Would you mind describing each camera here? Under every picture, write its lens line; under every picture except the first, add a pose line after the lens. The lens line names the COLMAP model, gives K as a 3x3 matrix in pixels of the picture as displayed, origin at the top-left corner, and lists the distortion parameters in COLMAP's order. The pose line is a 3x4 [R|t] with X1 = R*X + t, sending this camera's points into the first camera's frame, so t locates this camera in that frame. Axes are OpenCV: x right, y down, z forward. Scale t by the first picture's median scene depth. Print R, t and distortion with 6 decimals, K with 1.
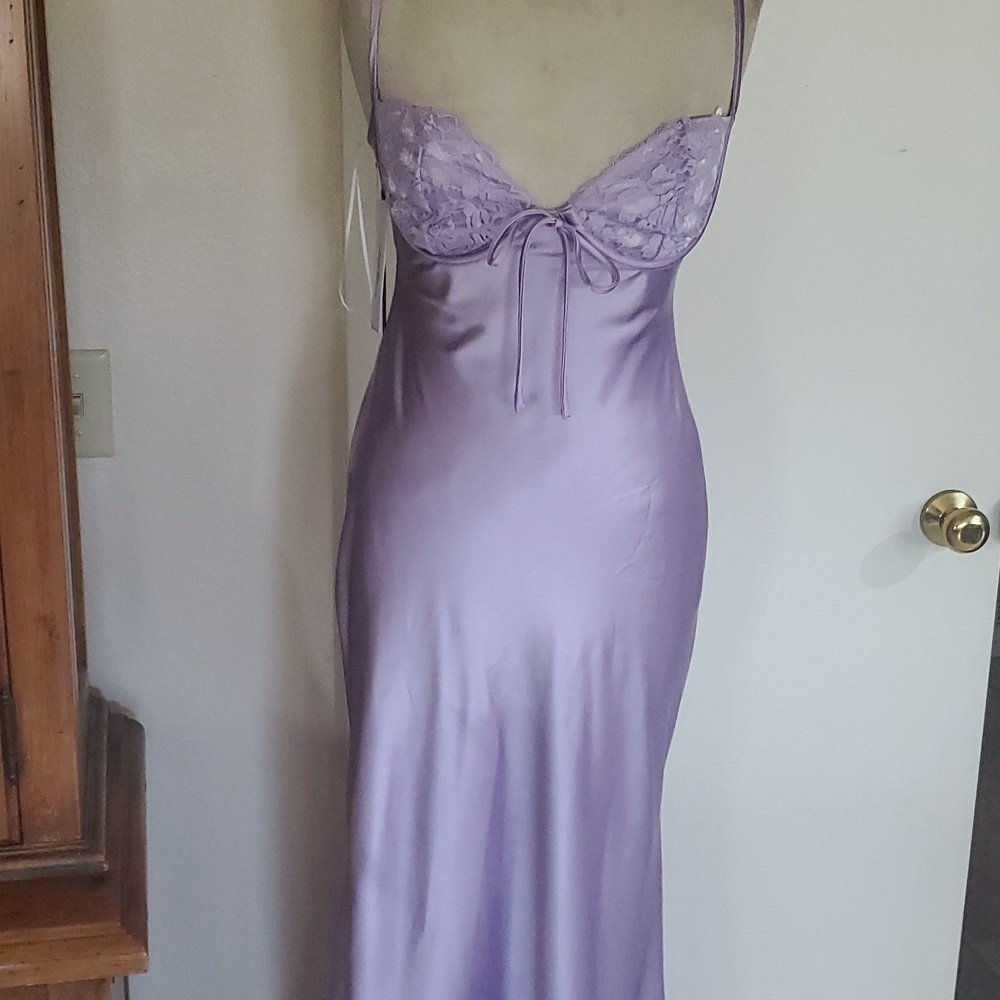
lens RADIAL K [[1659.3, 0, 500.0], [0, 1659.3, 500.0], [0, 0, 1]] dist [0.260783, -0.926325]
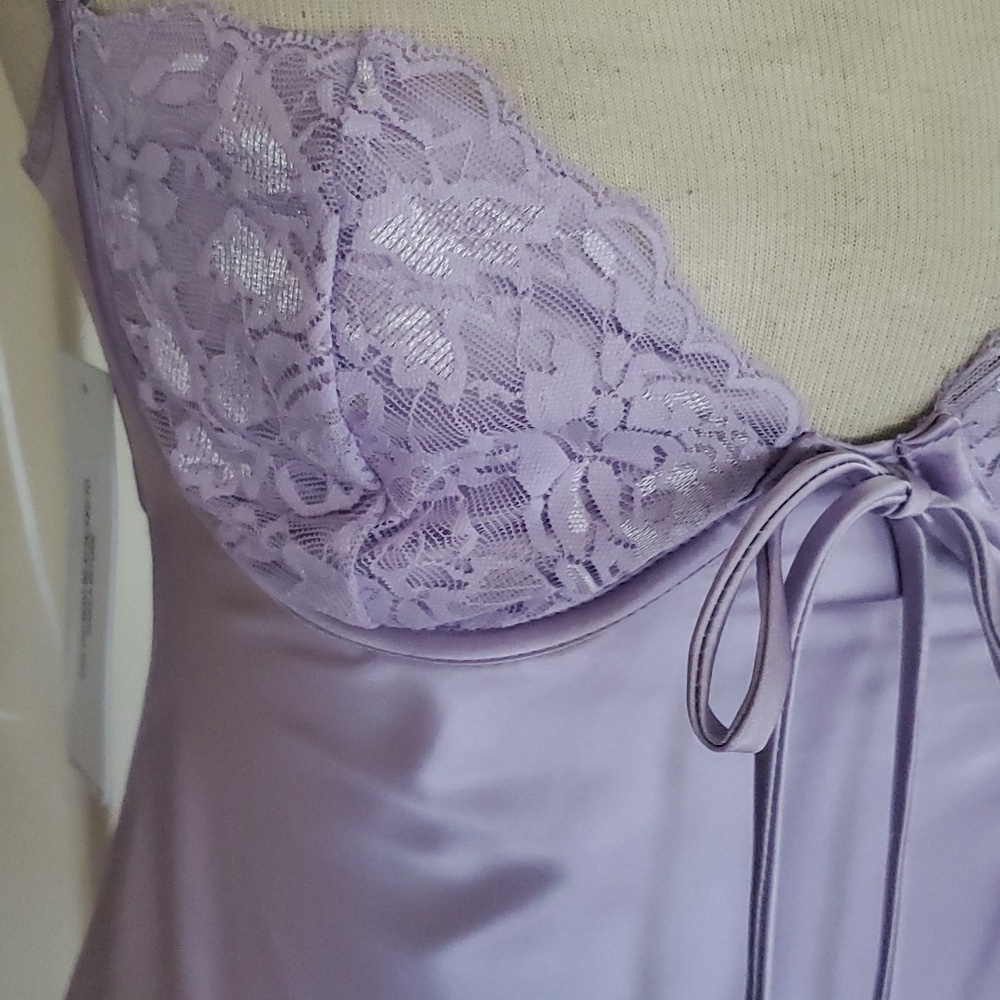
lens RADIAL K [[1659.3, 0, 500.0], [0, 1659.3, 500.0], [0, 0, 1]] dist [0.260783, -0.926325]
pose [[0.970046, -0.086118, 0.227145, -0.076930], [0.078653, 0.996028, 0.041731, -0.179167], [-0.229837, -0.022616, 0.972966, 0.774282]]
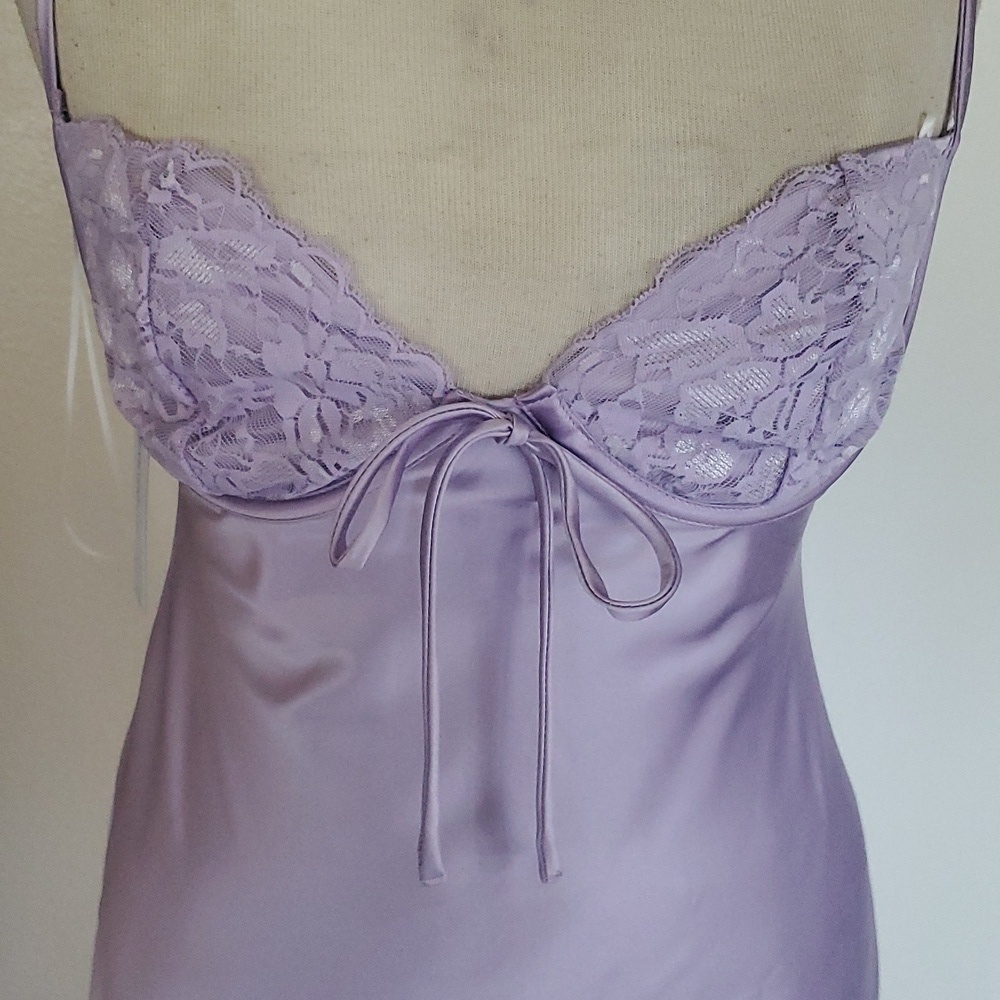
lens RADIAL K [[1647.4, 0, 522.9], [0, 1647.4, 500.1], [0, 0, 1]] dist [0.257125, -1.109025]
pose [[0.999652, -0.019120, -0.018169, 0.042422], [0.020030, 0.998484, 0.051275, -0.169084], [0.017161, -0.051622, 0.998519, 0.616017]]
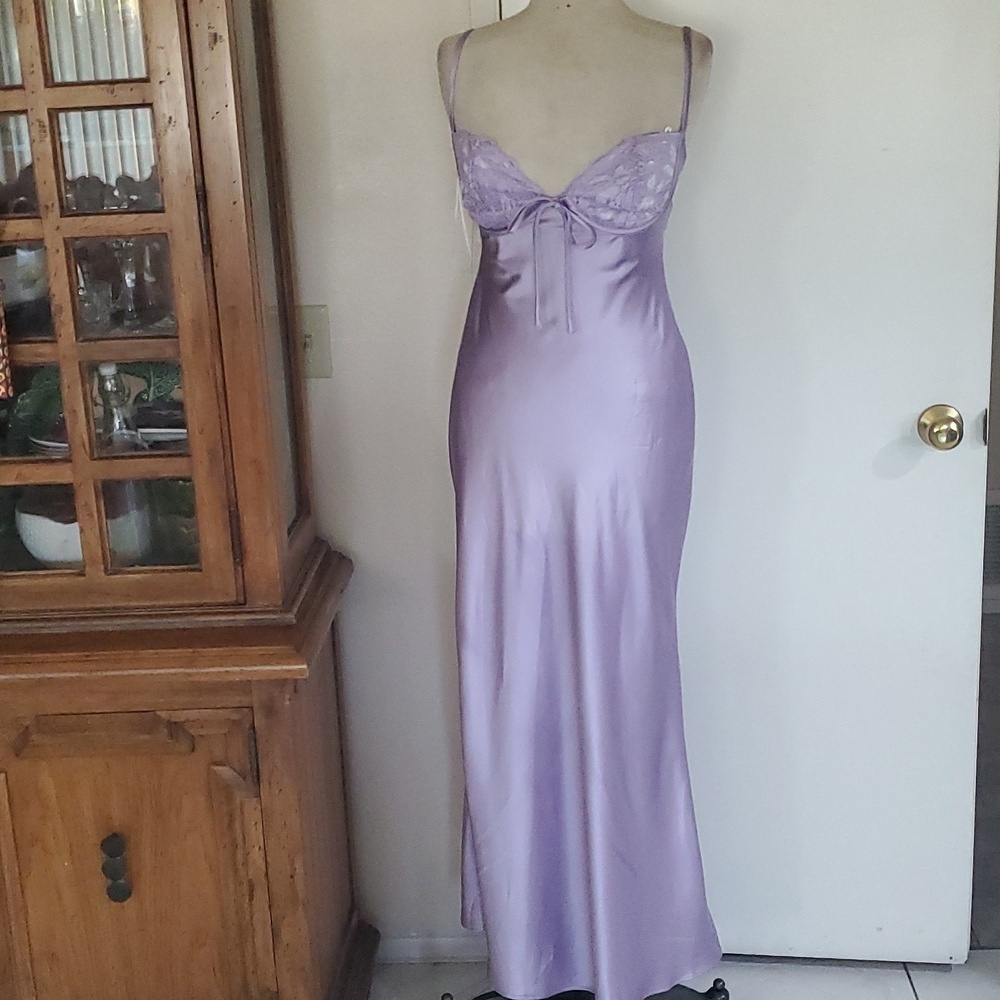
lens RADIAL K [[1659.3, 0, 500.0], [0, 1659.3, 500.0], [0, 0, 1]] dist [0.260783, -0.926325]
pose [[0.966513, 0.014760, -0.256193, 0.383831], [-0.017657, 0.999804, -0.009009, 0.122537], [0.256010, 0.013231, 0.966584, -0.511090]]
